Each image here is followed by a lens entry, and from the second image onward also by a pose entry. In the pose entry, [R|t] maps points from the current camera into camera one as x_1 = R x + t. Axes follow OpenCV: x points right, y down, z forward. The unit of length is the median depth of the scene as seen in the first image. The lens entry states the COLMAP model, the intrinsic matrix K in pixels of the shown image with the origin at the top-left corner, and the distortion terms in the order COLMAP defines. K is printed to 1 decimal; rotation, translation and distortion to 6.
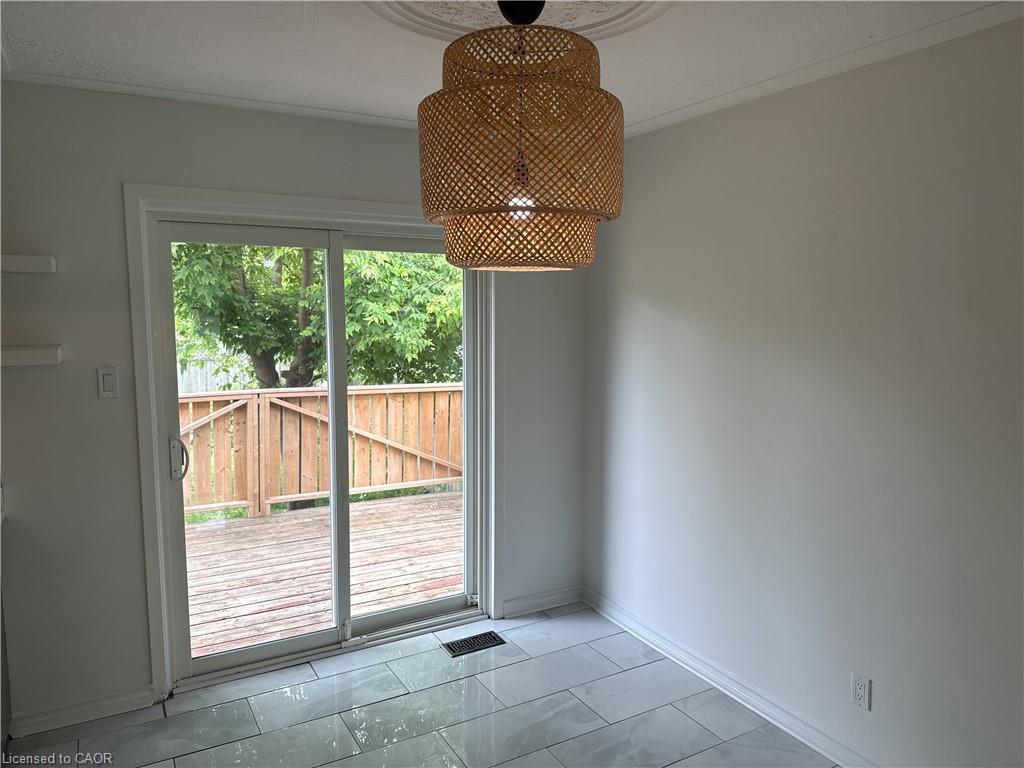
lens RADIAL K [[722.6, 0, 518.5], [0, 722.6, 383.1], [0, 0, 1]] dist [0.048189, -0.052051]
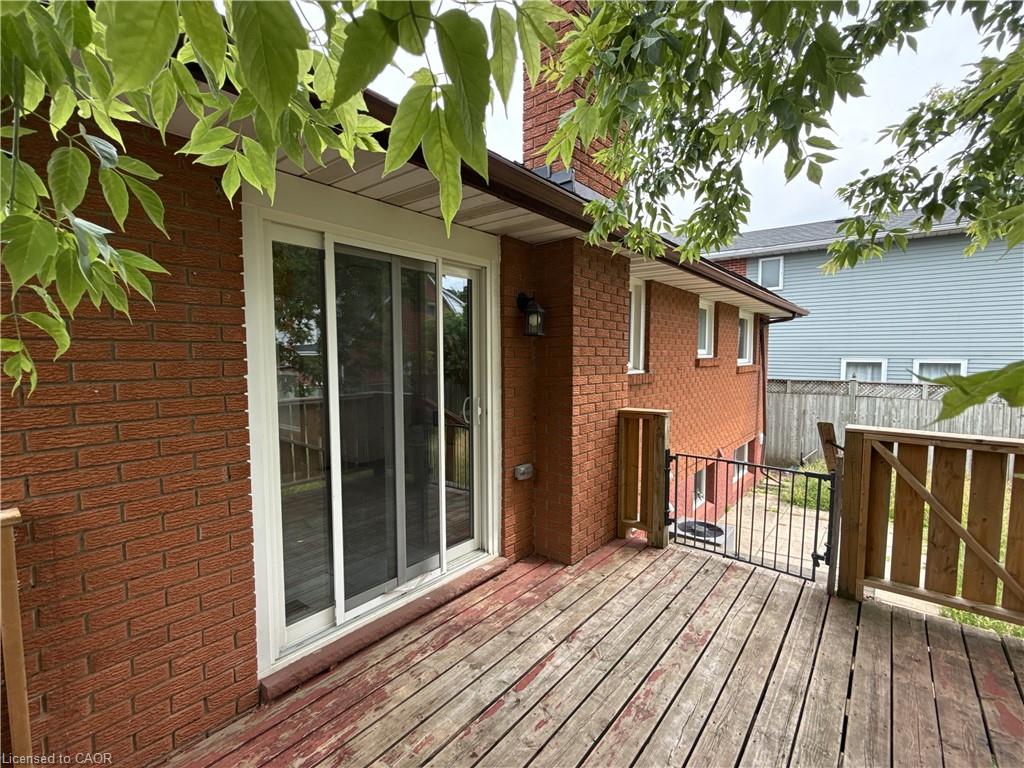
lens RADIAL K [[466.8, 0, 508.9], [0, 466.8, 384.0], [0, 0, 1]] dist [-0.000429, 0.000290]
pose [[-0.932624, 0.020766, -0.360253, -0.086161], [-0.041479, 0.985556, 0.164190, -0.071845], [0.358459, 0.168071, -0.918292, 1.041764]]
